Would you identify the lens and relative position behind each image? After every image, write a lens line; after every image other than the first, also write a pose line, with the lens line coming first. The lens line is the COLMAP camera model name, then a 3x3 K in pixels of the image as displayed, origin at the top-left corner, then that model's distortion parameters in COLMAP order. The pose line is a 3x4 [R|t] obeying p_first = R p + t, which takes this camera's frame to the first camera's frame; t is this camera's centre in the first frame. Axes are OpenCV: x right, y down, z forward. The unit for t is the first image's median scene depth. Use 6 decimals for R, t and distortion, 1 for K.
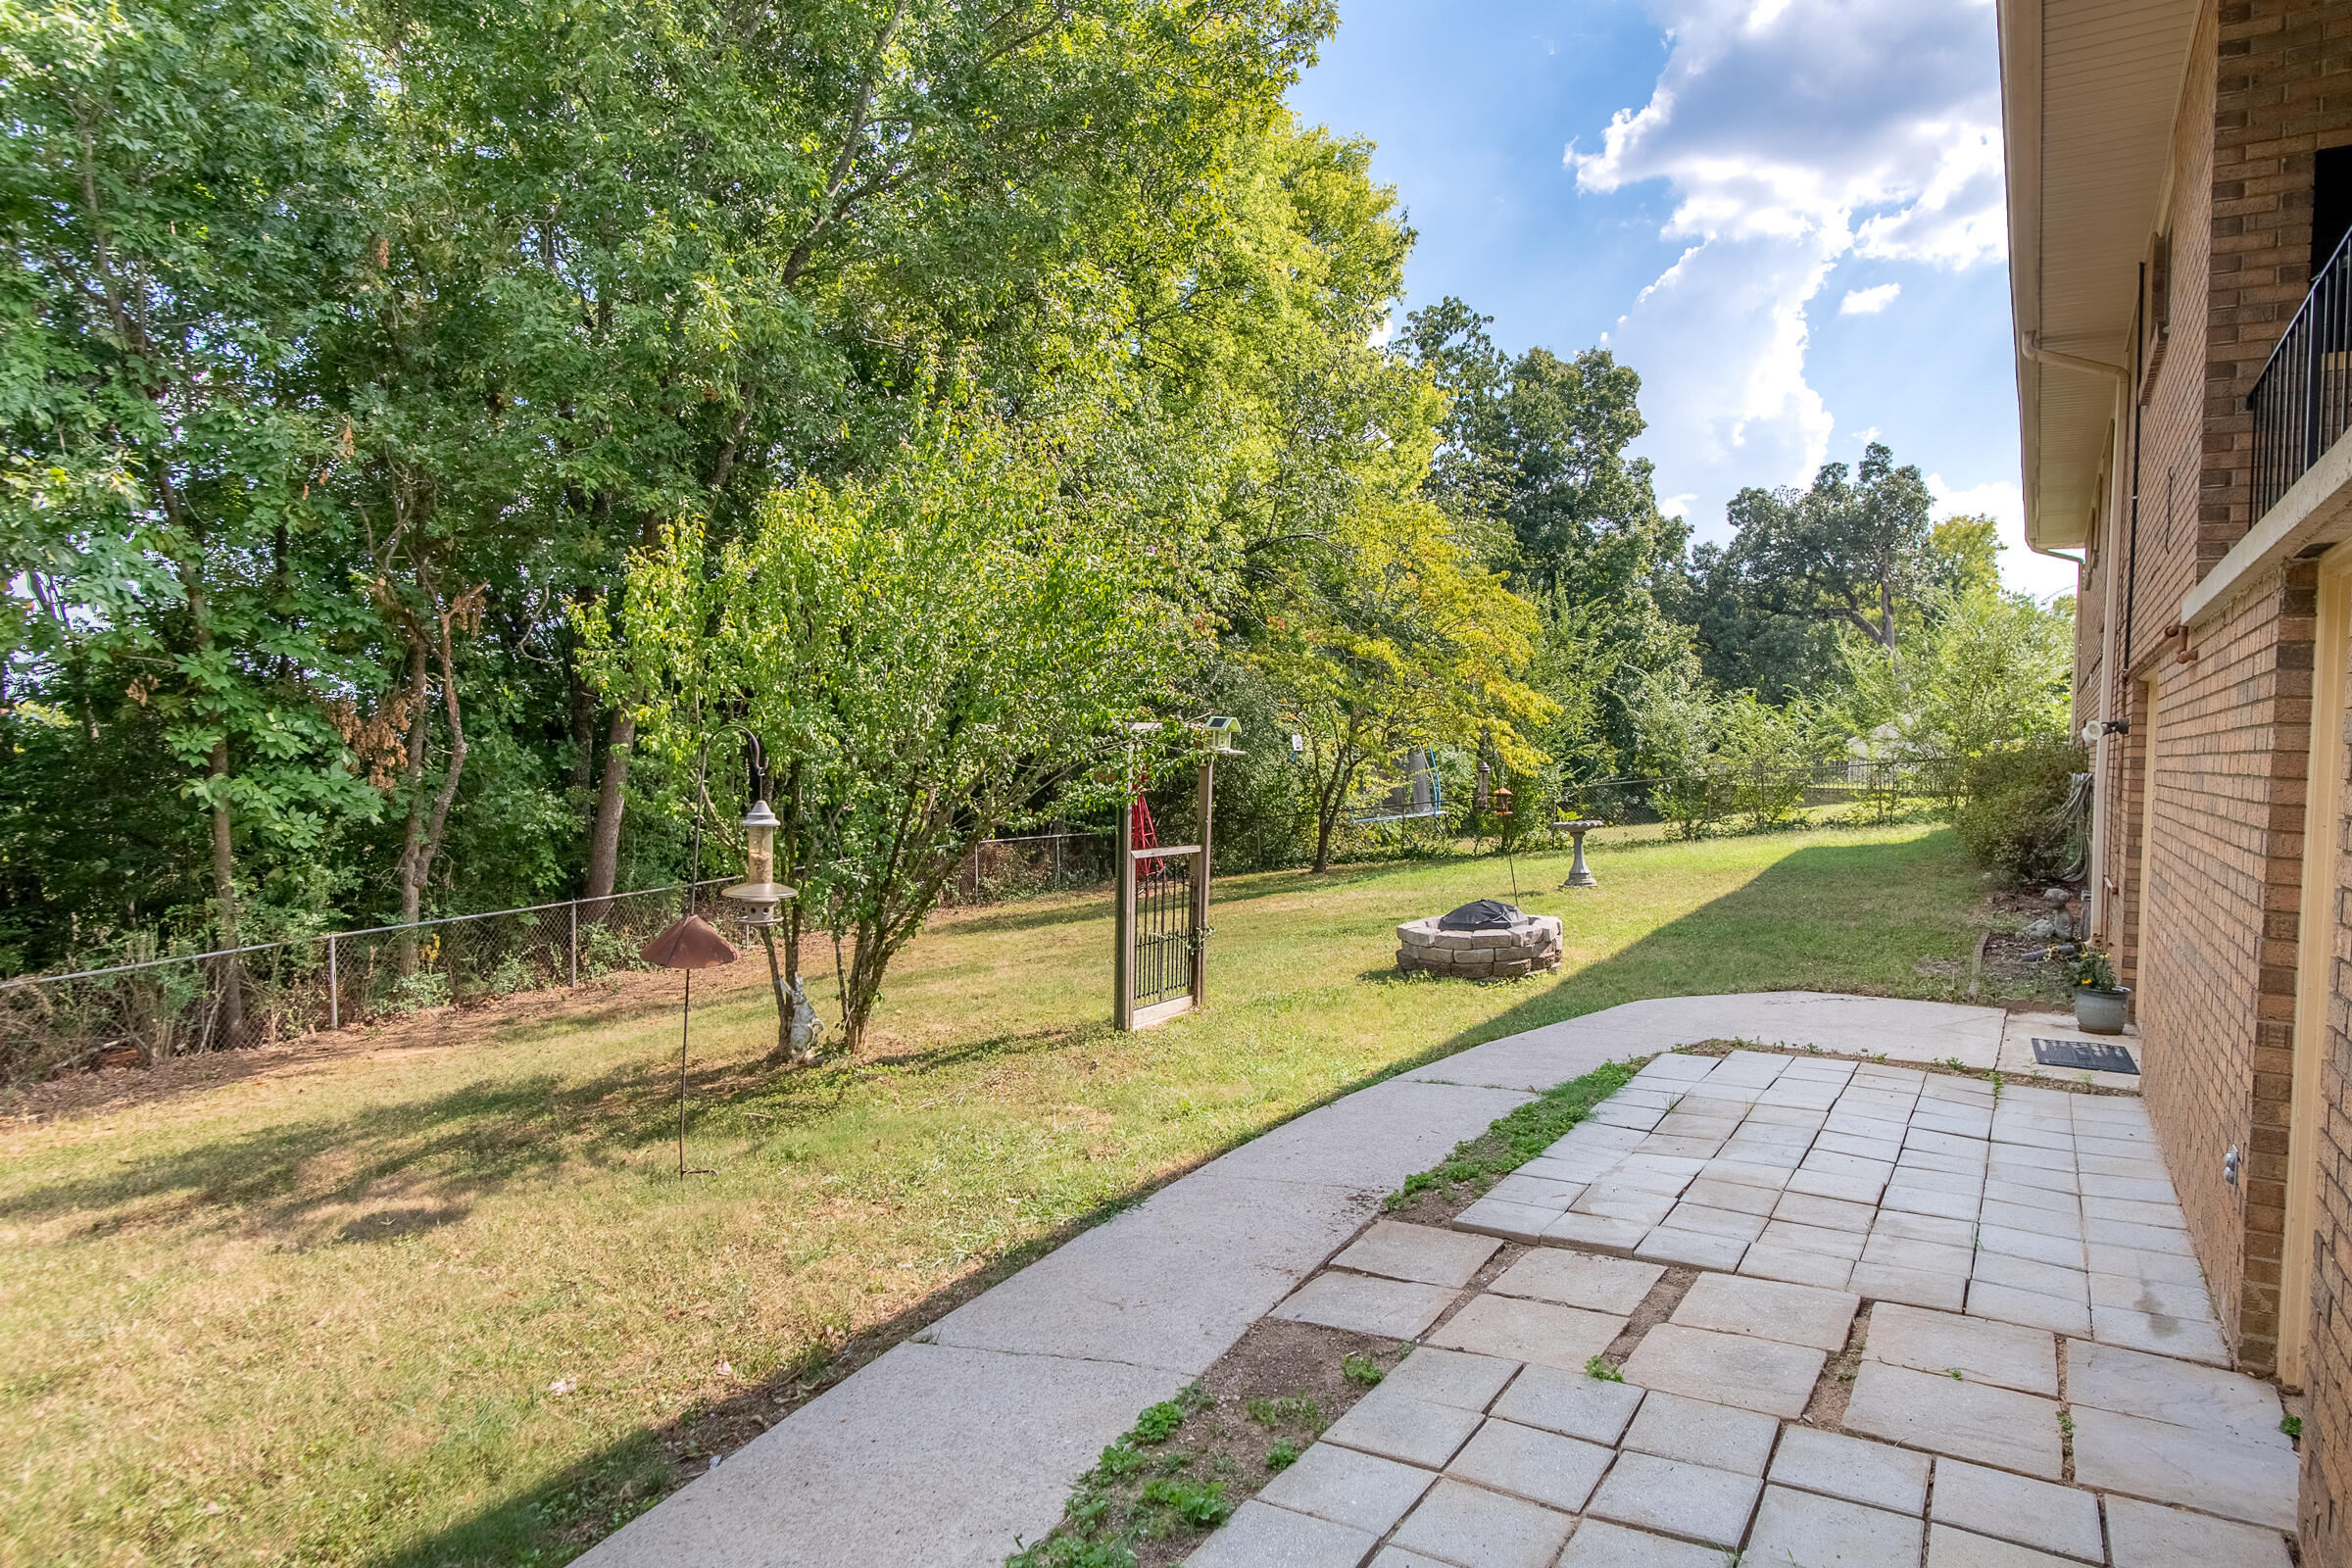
lens RADIAL K [[1424.0, 0, 1224.7], [0, 1424.0, 793.4], [0, 0, 1]] dist [-0.030557, 0.015169]
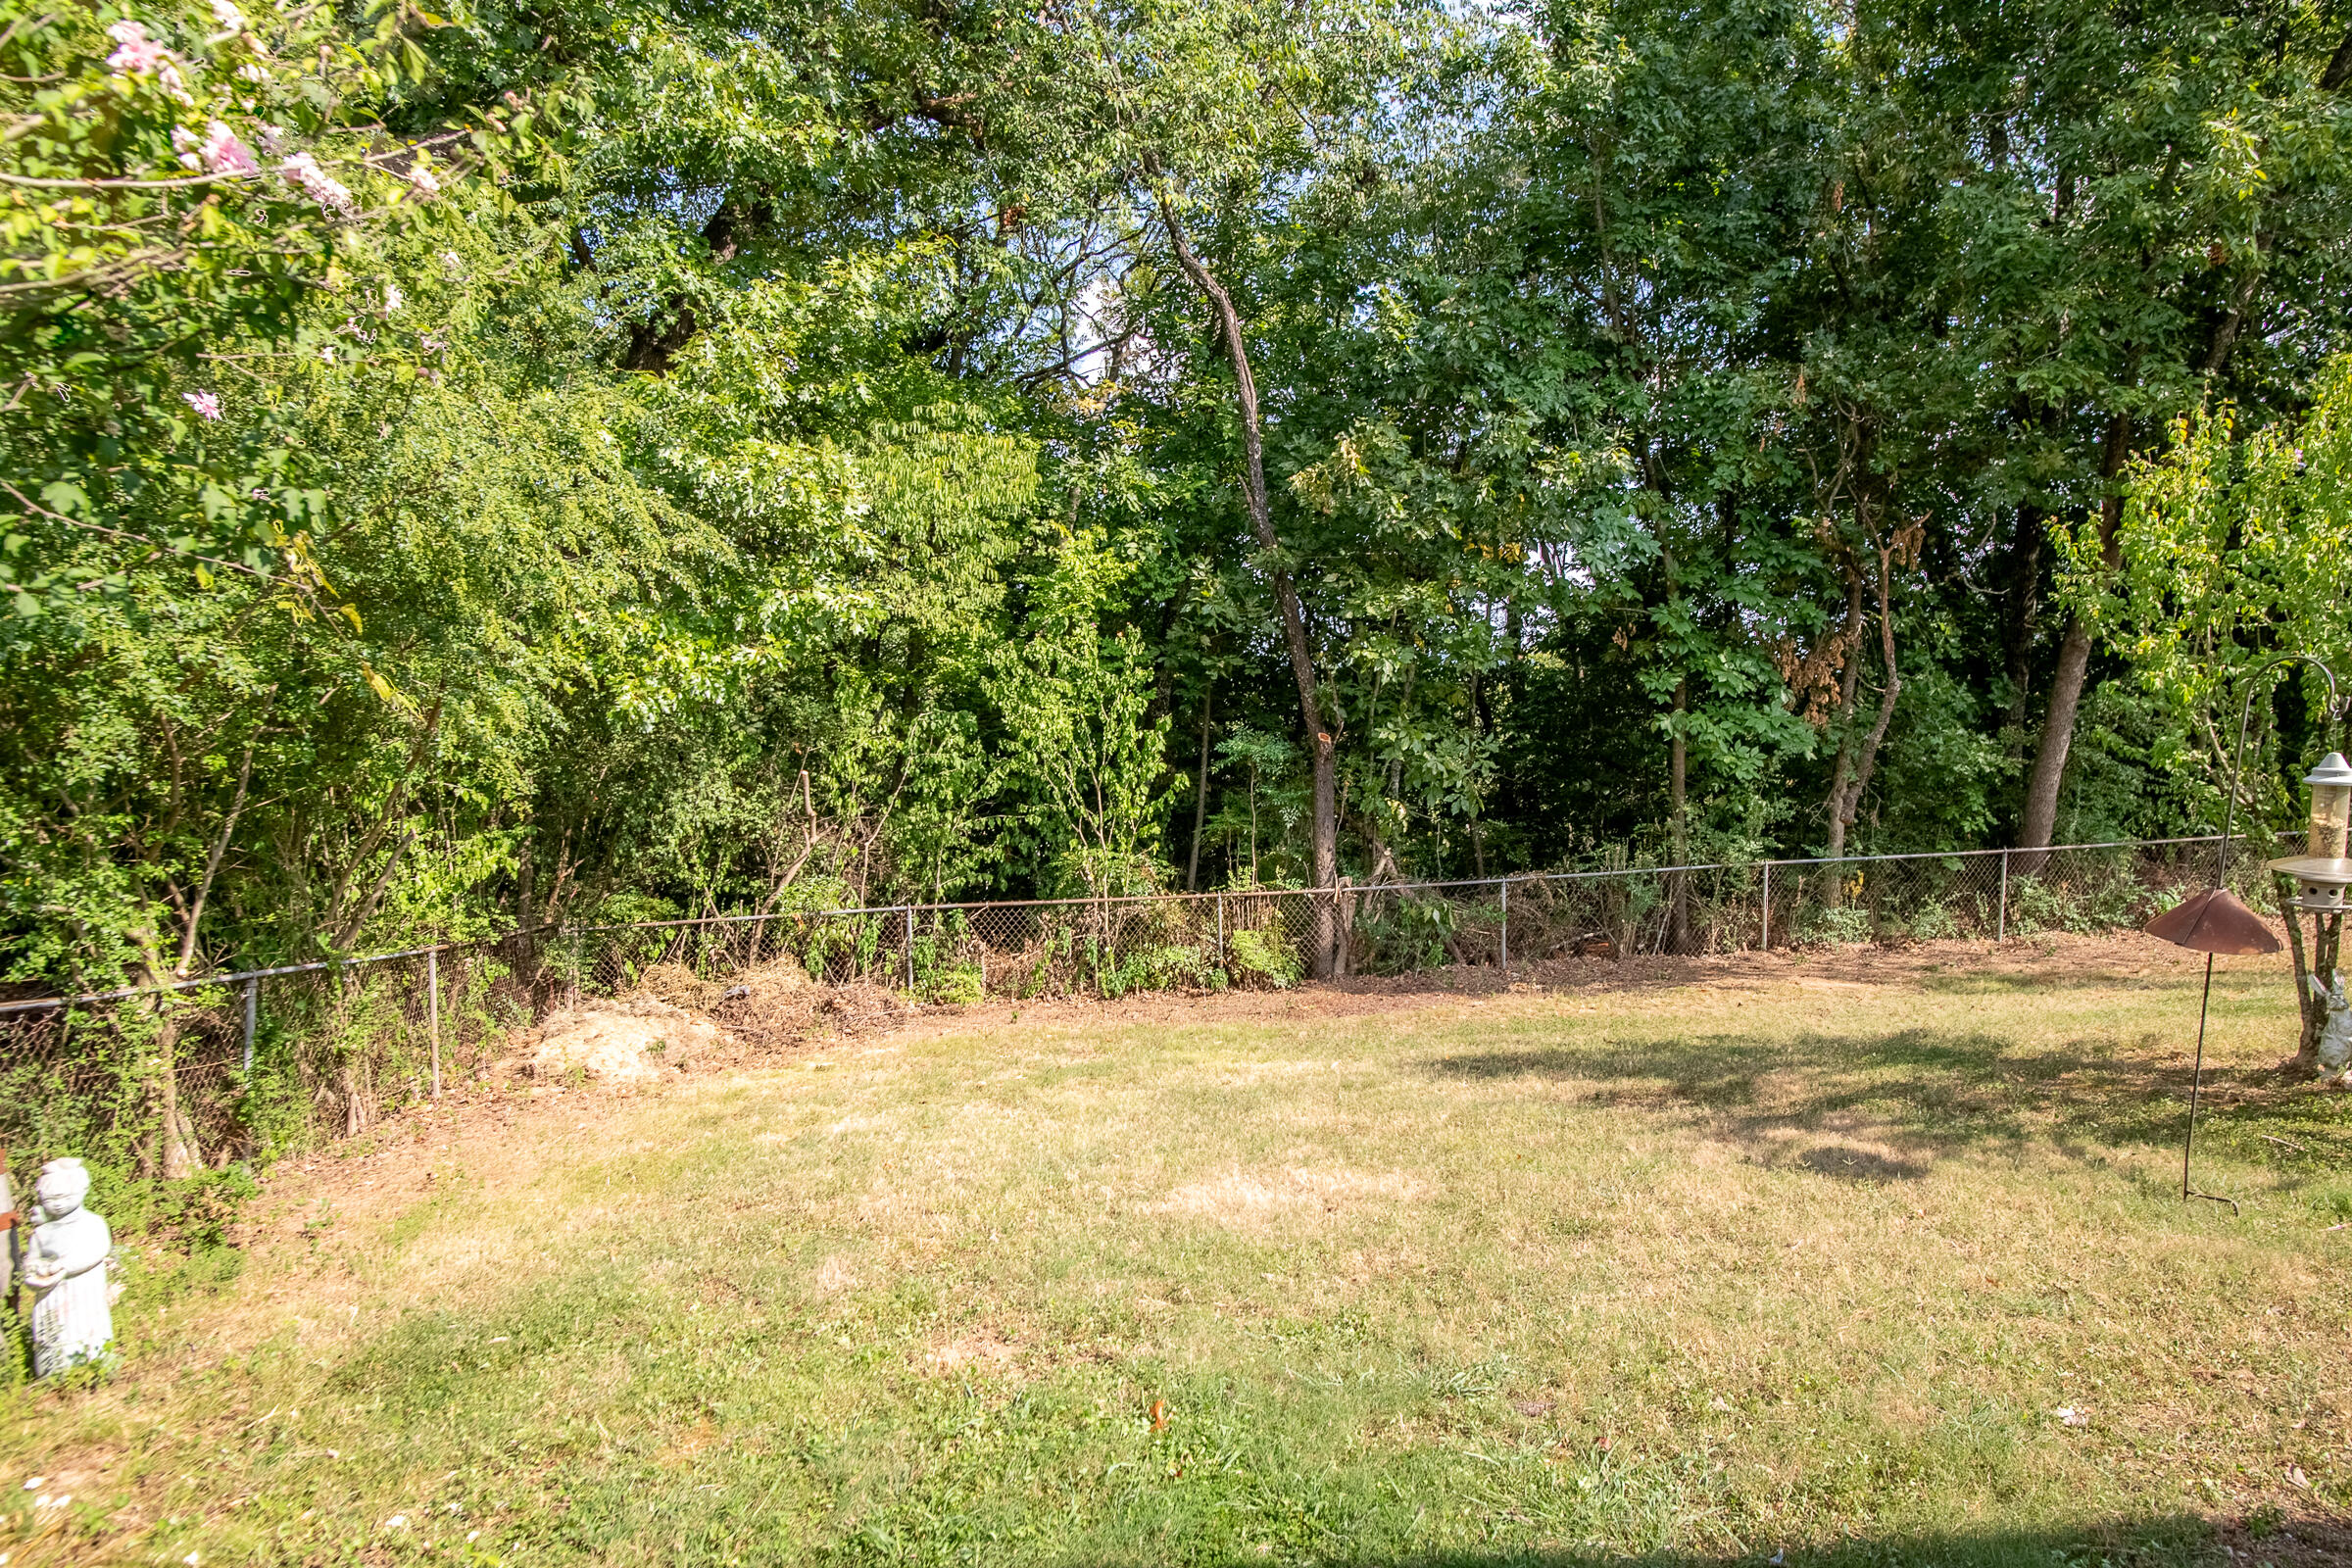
lens RADIAL K [[1310.0, 0, 1116.2], [0, 1310.0, 784.8], [0, 0, 1]] dist [-0.002615, -0.000055]
pose [[0.568334, 0.058427, -0.820721, -0.104736], [-0.021625, 0.998192, 0.056086, -0.002696], [0.822513, -0.014127, 0.568570, 0.034982]]
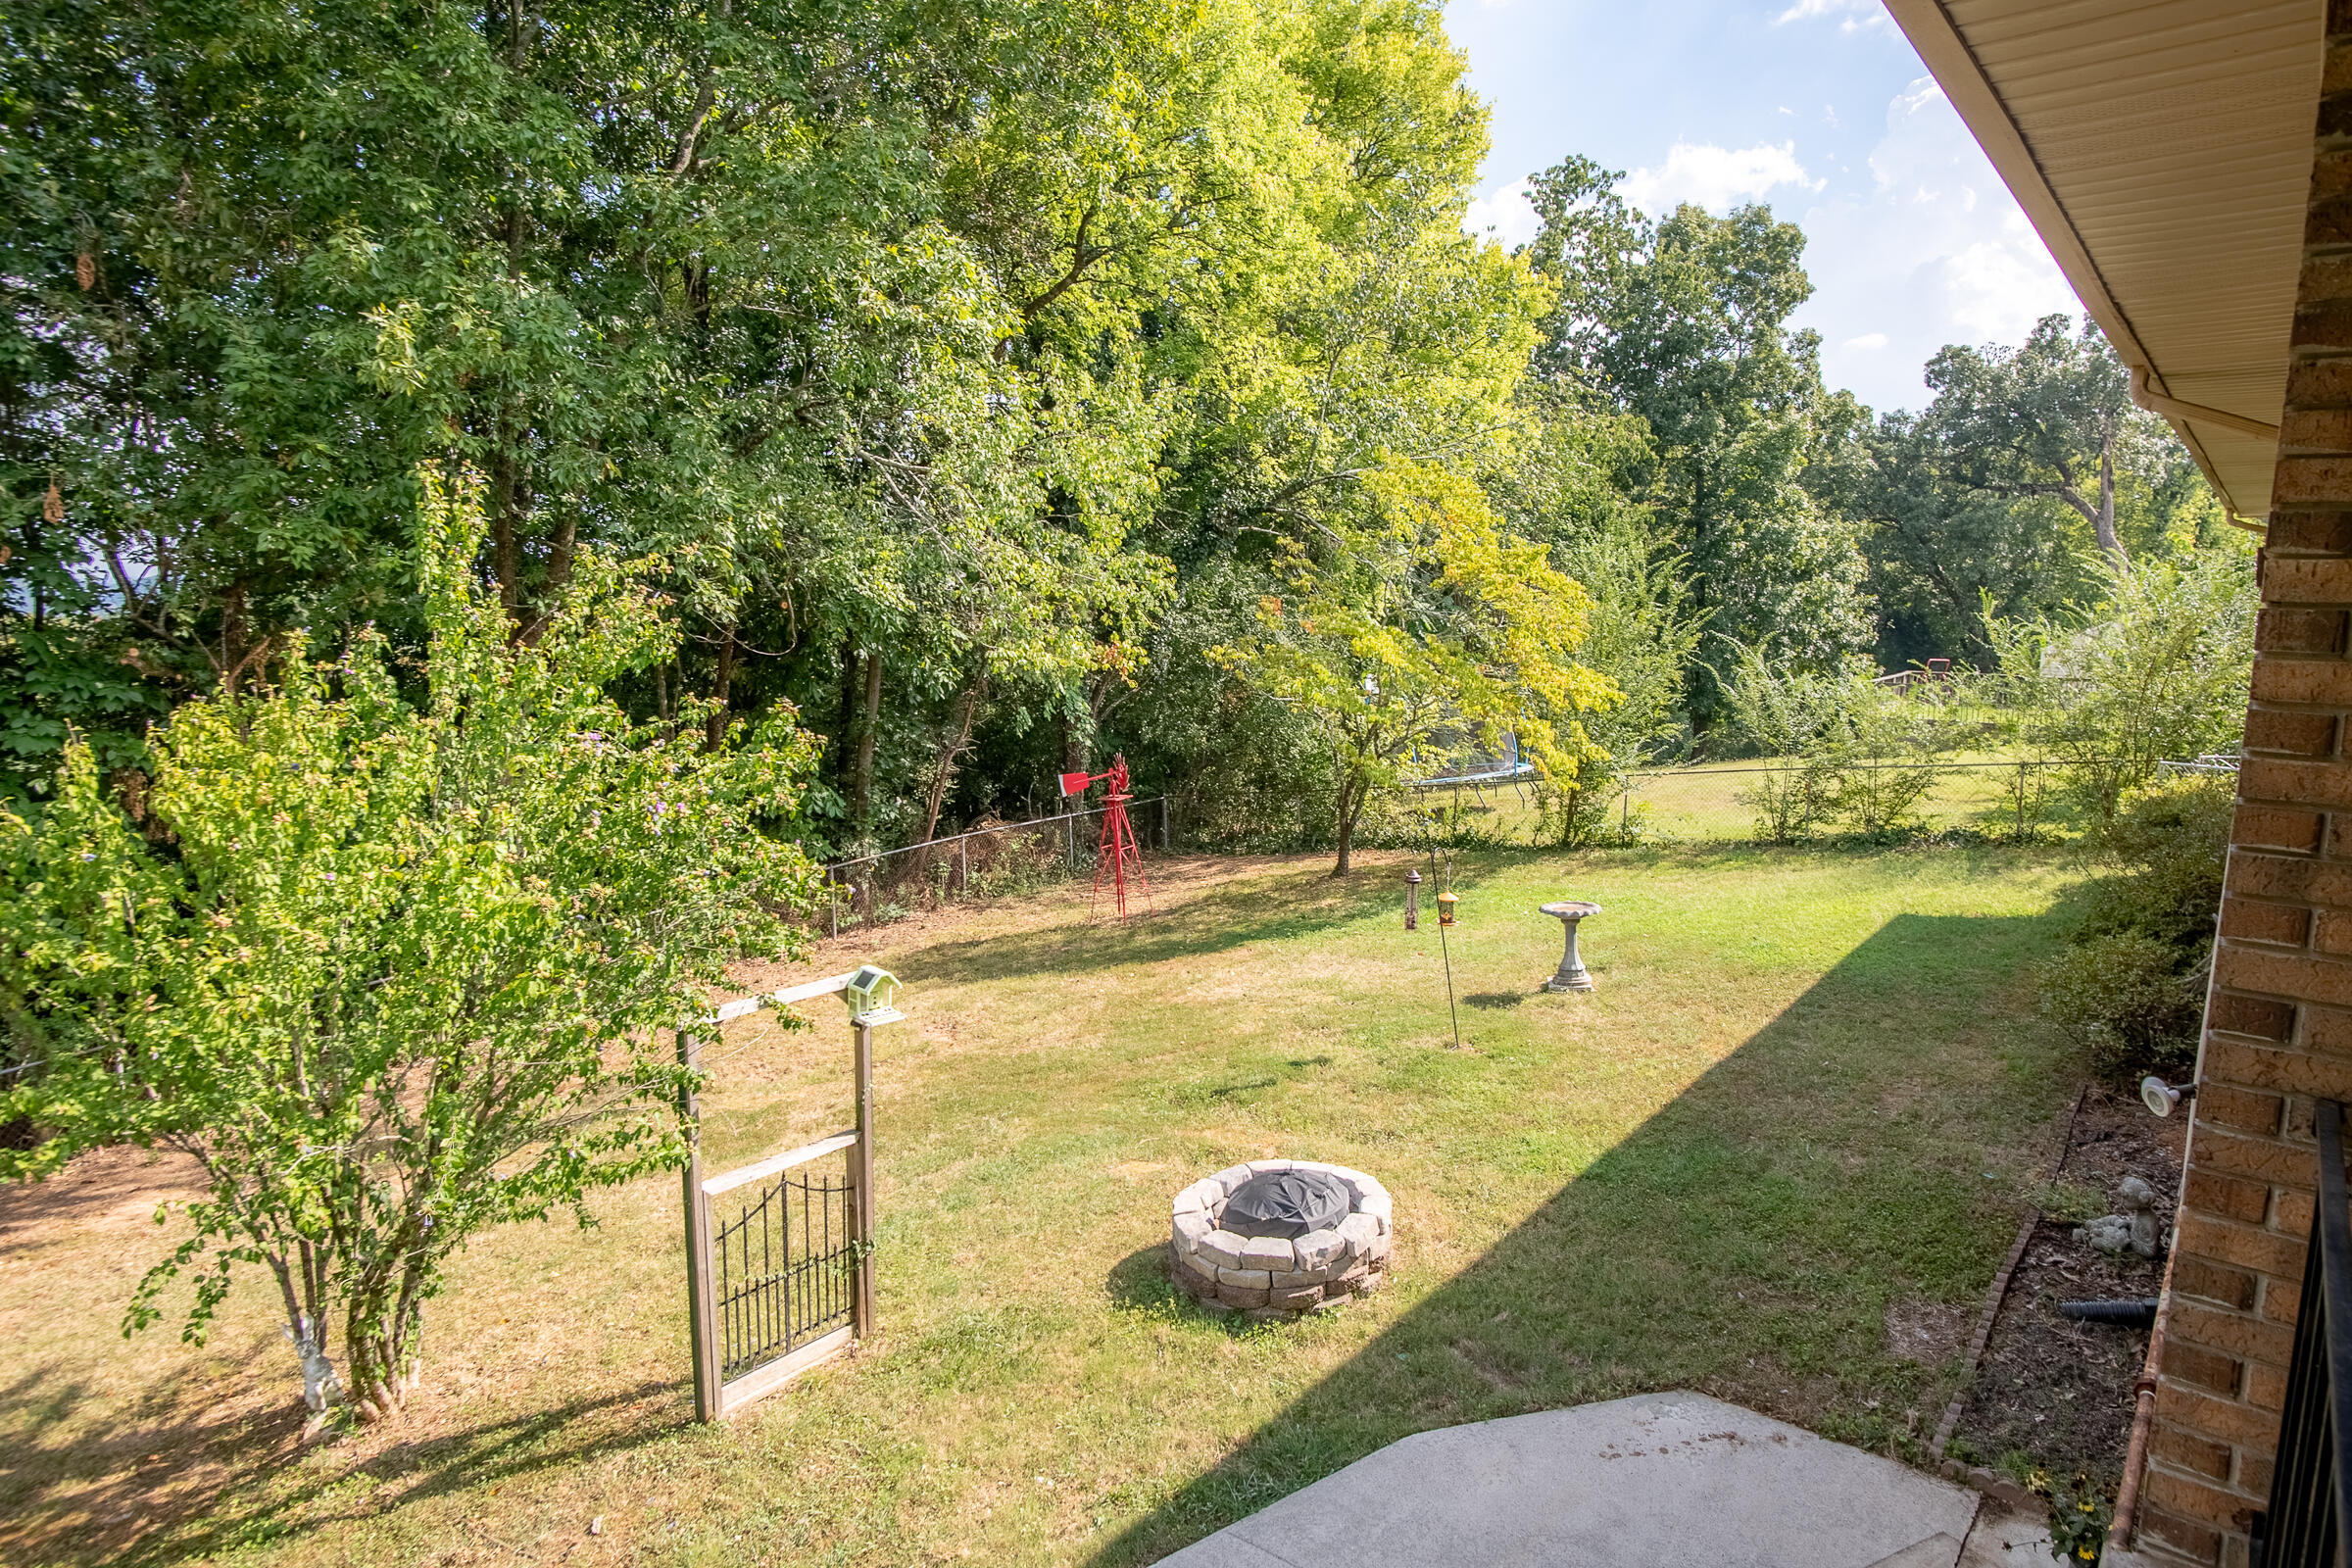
lens RADIAL K [[1424.0, 0, 1224.7], [0, 1424.0, 793.4], [0, 0, 1]] dist [-0.030557, 0.015169]
pose [[0.991848, 0.013662, -0.126689, 0.319283], [-0.000403, 0.994567, 0.104095, -0.258771], [0.127423, -0.103195, 0.986465, 0.392673]]
